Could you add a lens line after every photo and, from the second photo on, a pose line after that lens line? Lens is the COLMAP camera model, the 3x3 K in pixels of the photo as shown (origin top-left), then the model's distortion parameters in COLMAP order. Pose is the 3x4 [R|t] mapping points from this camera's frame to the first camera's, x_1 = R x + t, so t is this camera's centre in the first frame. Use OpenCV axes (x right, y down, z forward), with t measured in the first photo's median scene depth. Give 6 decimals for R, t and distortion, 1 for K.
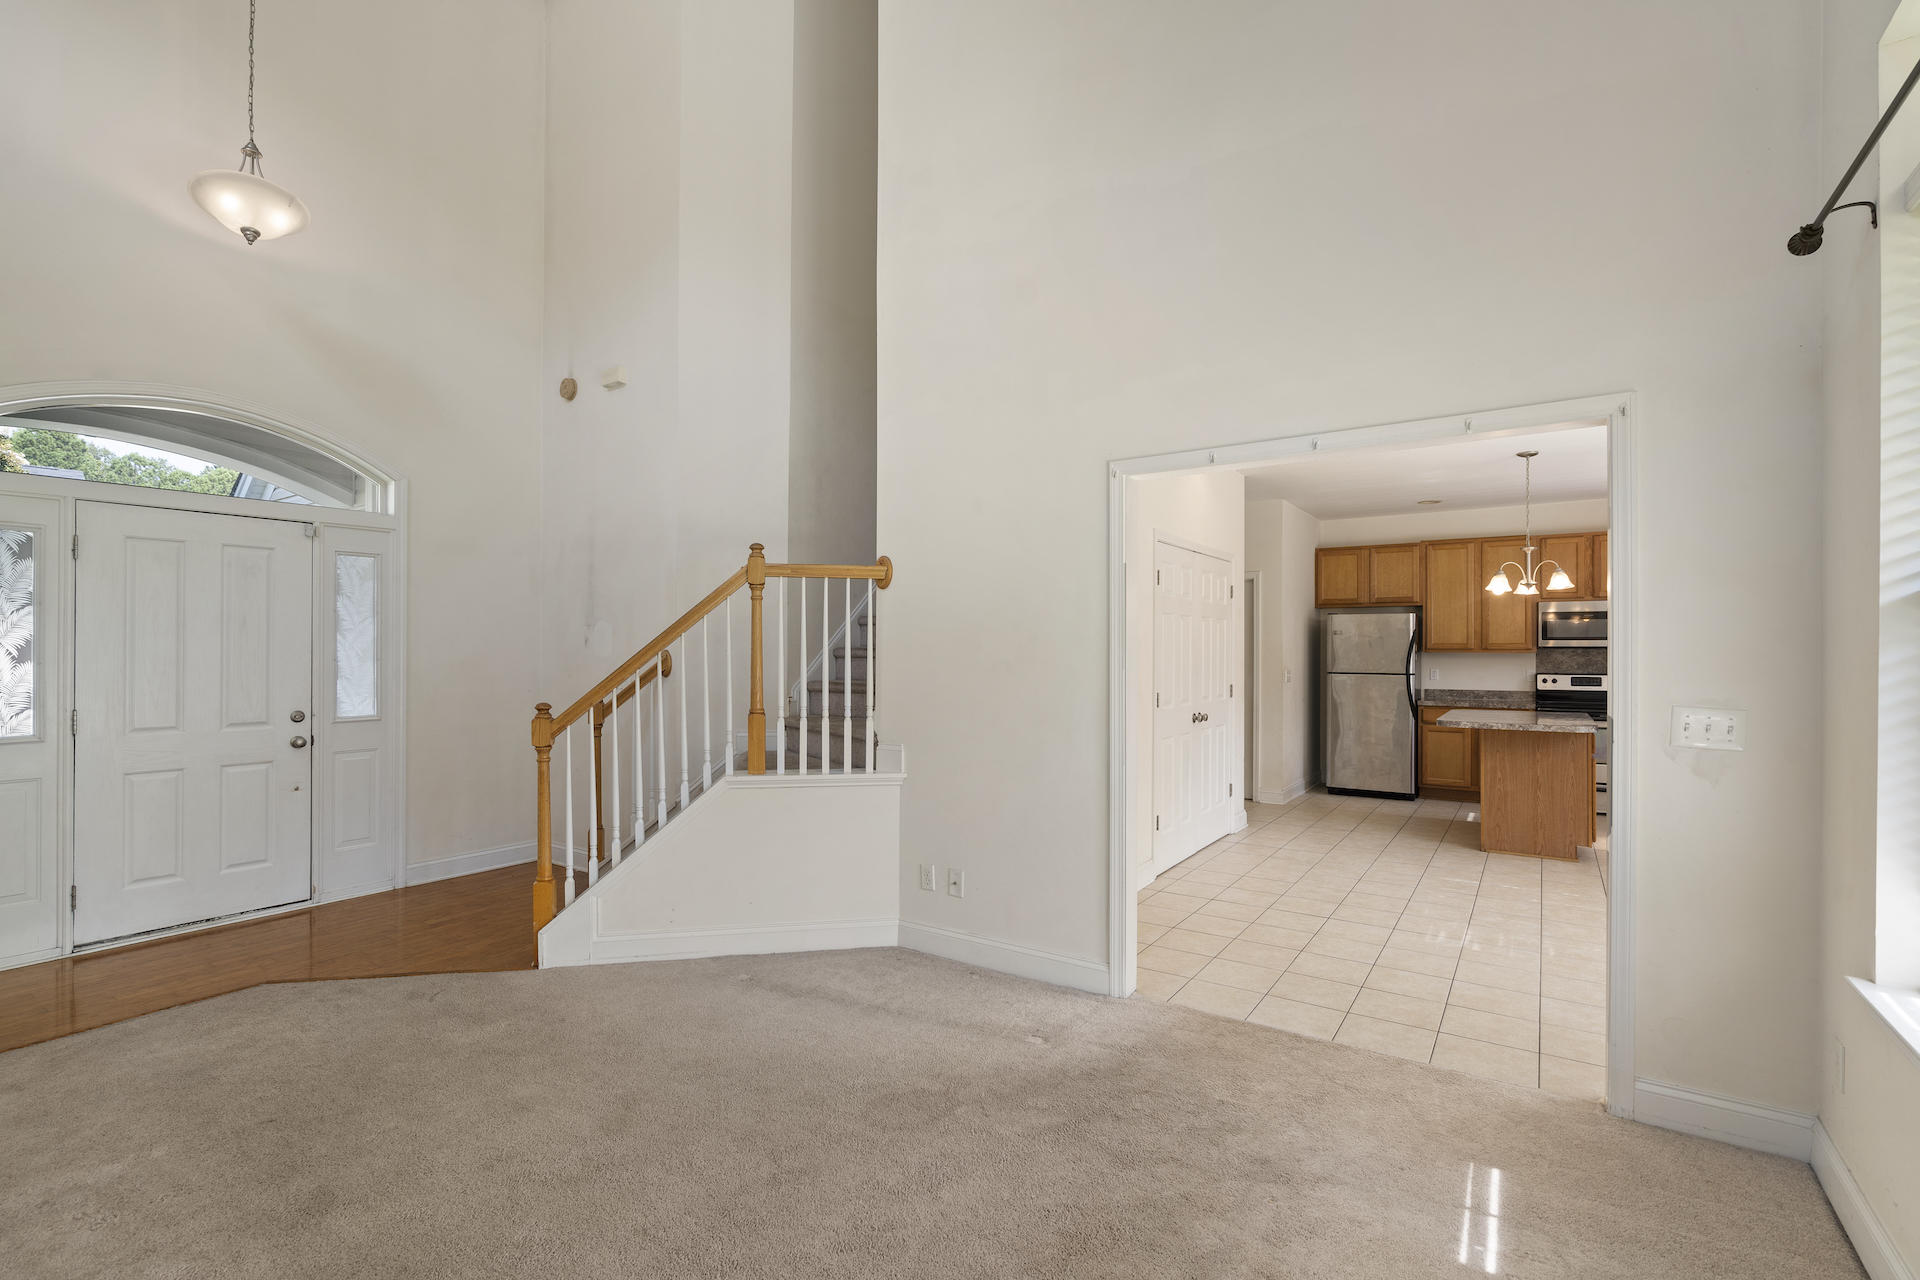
lens RADIAL K [[871.5, 0, 955.9], [0, 871.5, 652.0], [0, 0, 1]] dist [-0.003295, -0.000125]
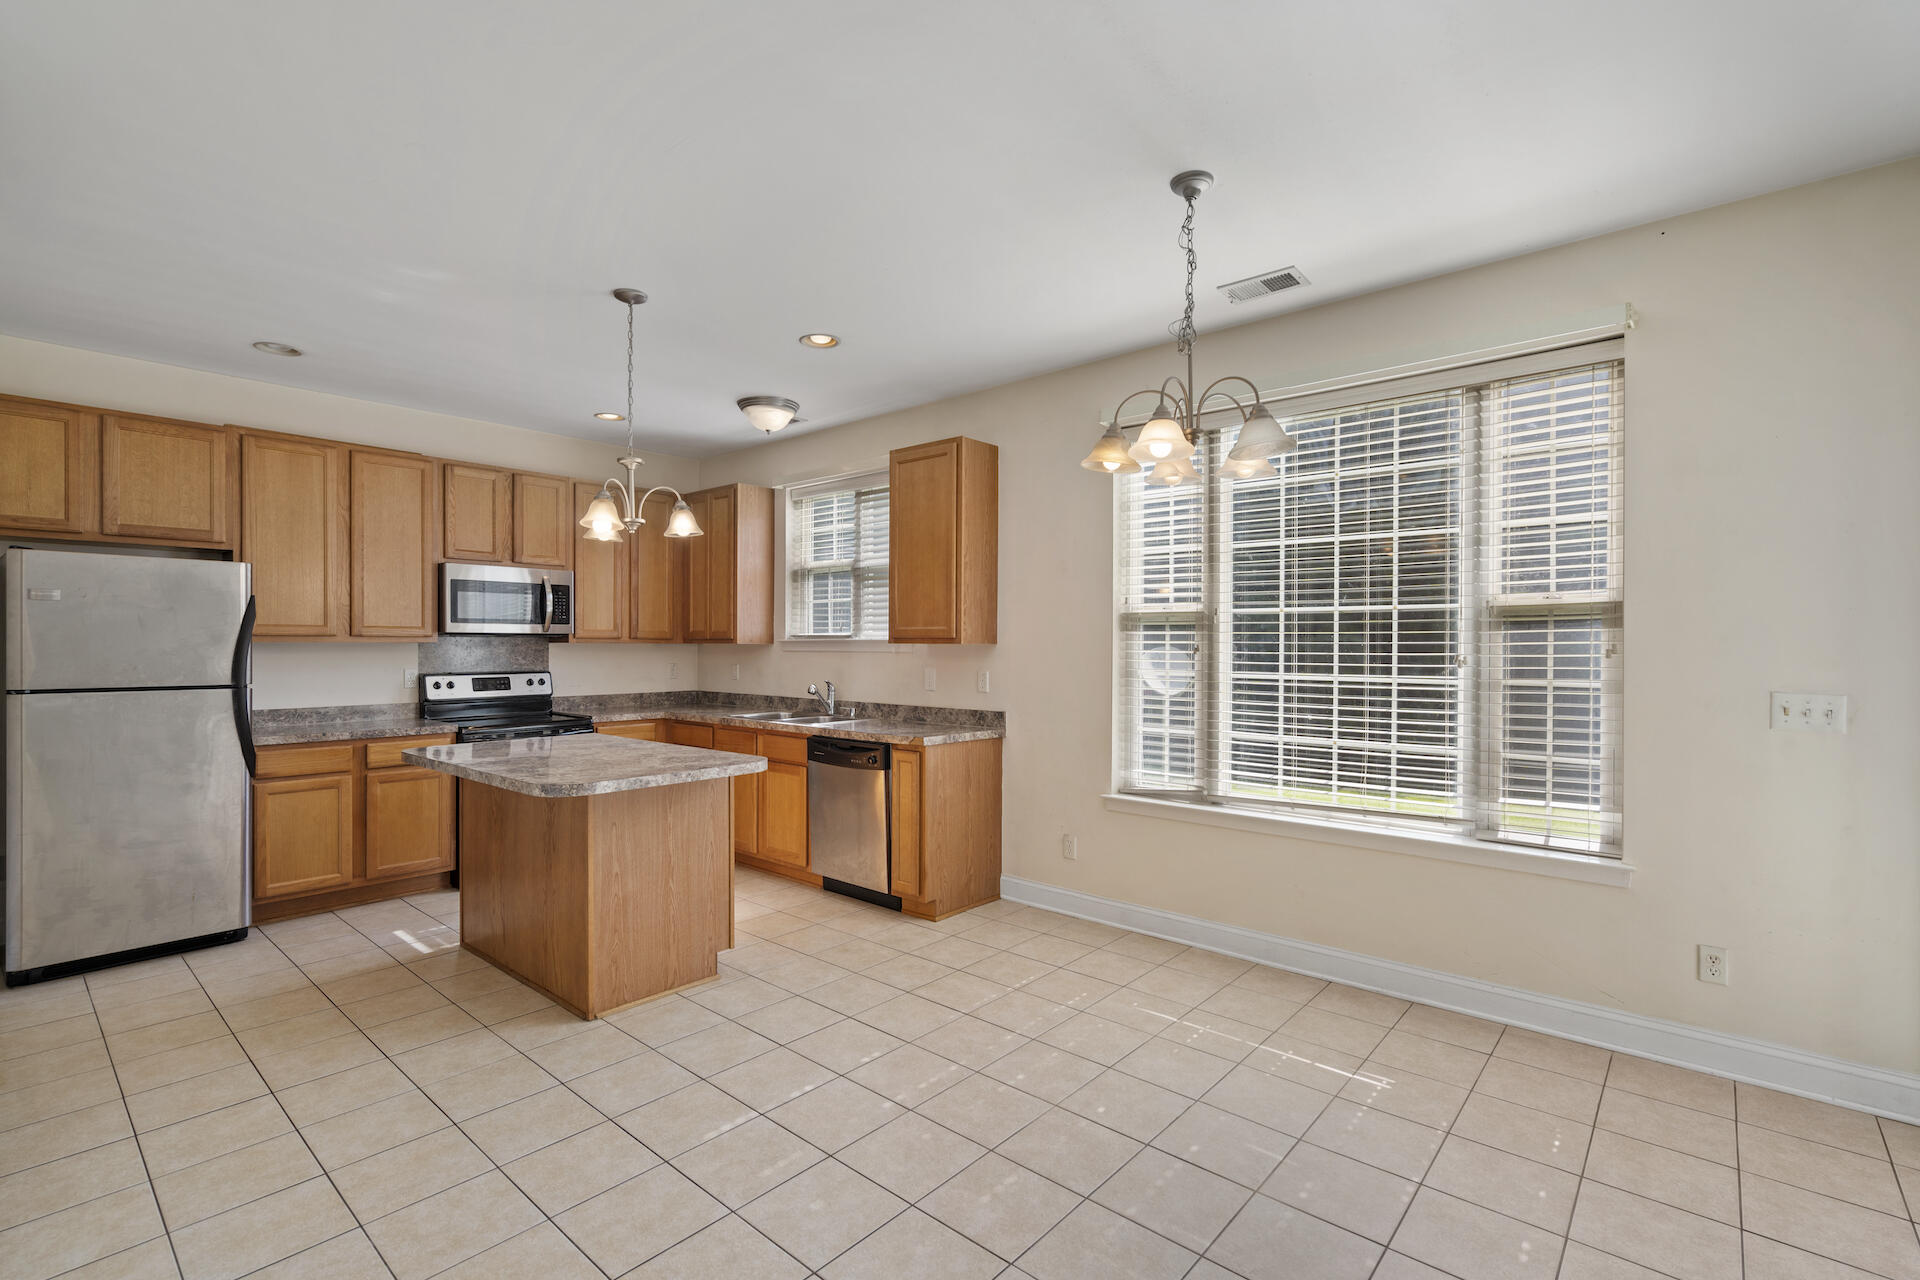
lens RADIAL K [[860.2, 0, 960.0], [0, 860.2, 640.0], [0, 0, 1]] dist [0.002174, 0.000543]
pose [[0.125193, 0.003247, 0.992127, 0.087056], [-0.000097, 0.999995, -0.003261, 0.001086], [-0.992132, 0.000312, 0.125193, 0.531359]]
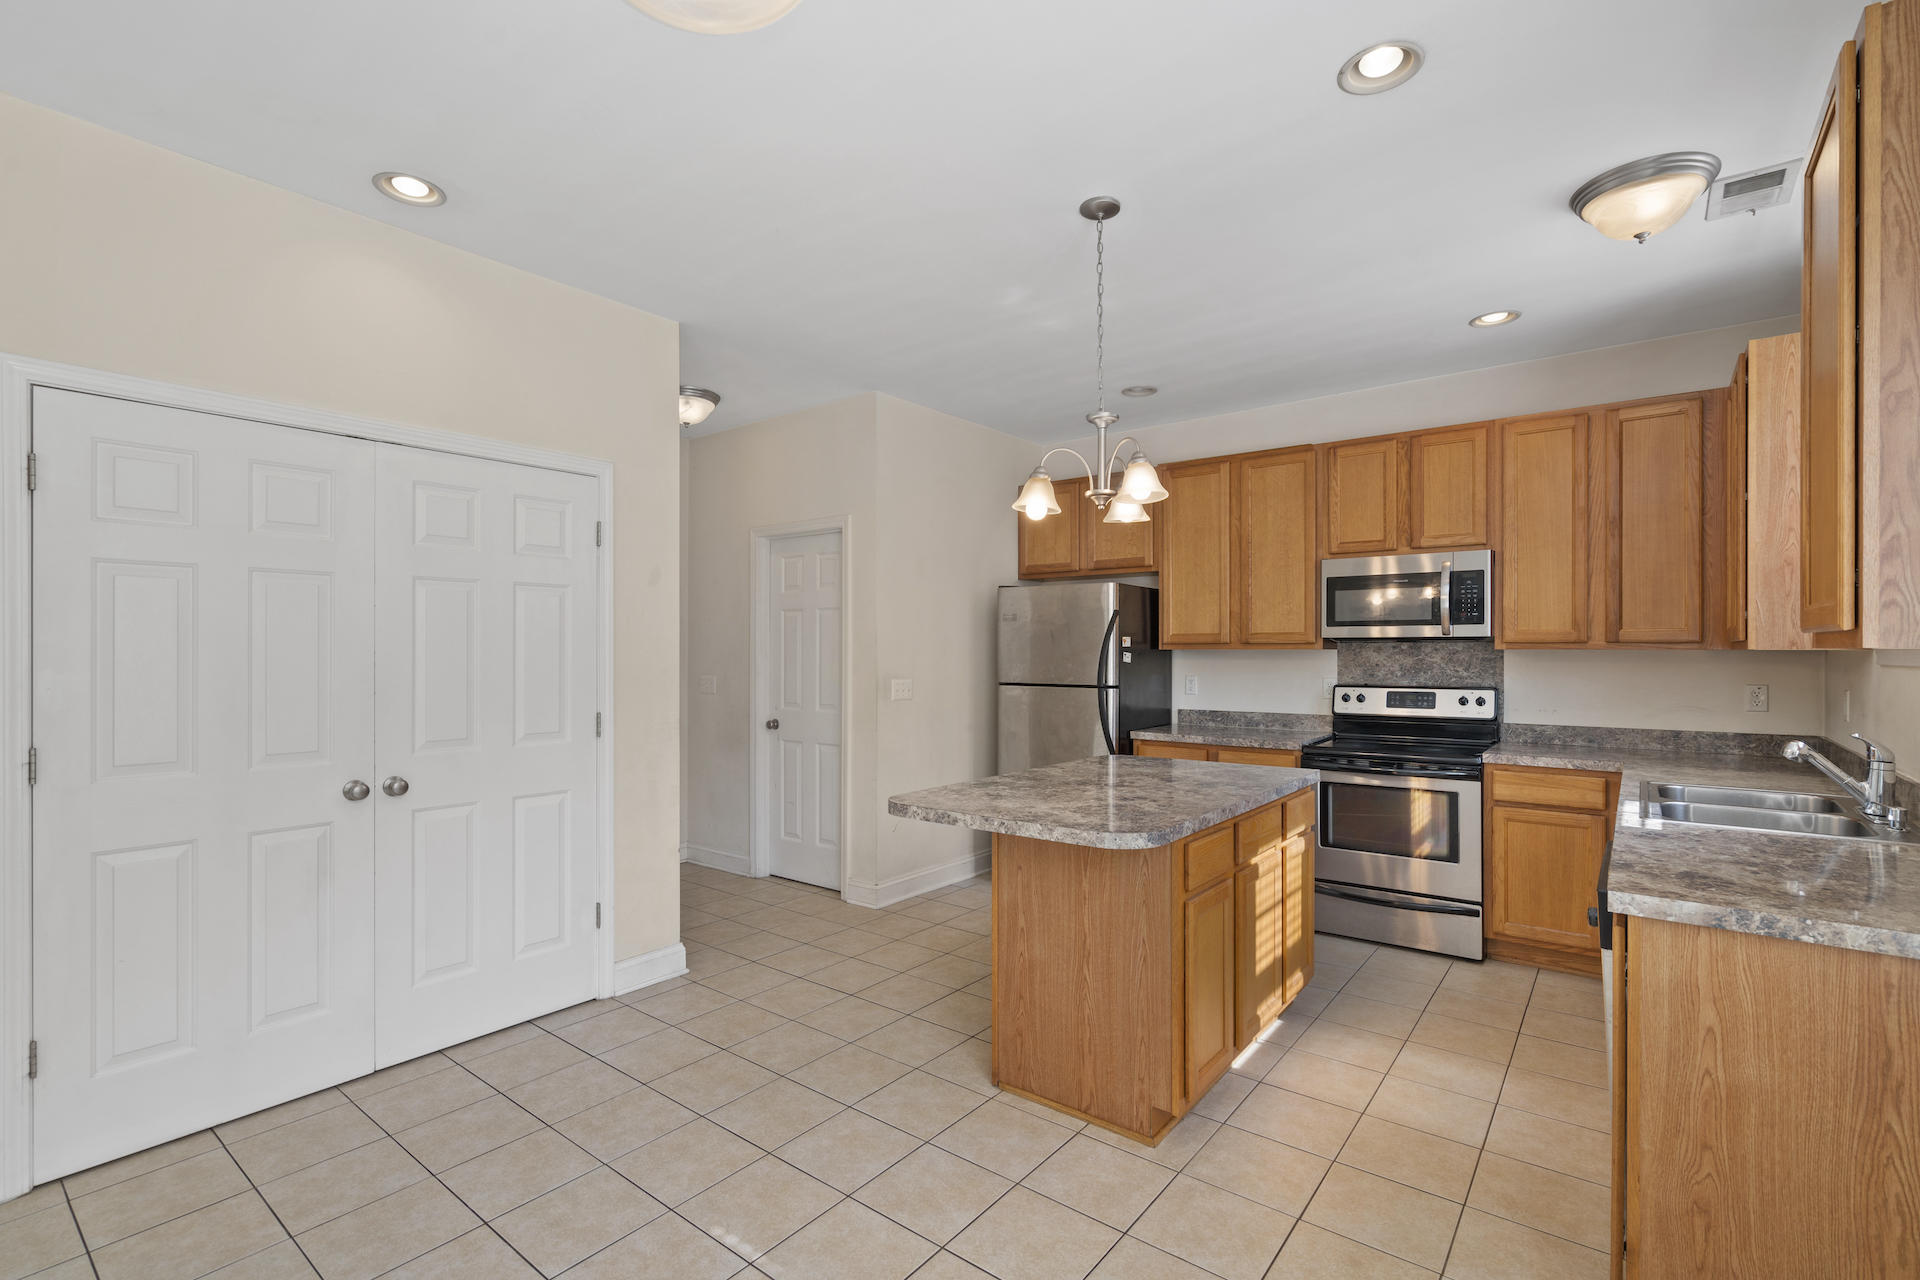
lens RADIAL K [[871.5, 0, 955.9], [0, 871.5, 652.0], [0, 0, 1]] dist [-0.003295, -0.000125]
pose [[0.997485, -0.002576, -0.070829, 0.459614], [0.002535, 0.999997, -0.000678, 0.002365], [0.070830, 0.000497, 0.997488, 0.405517]]
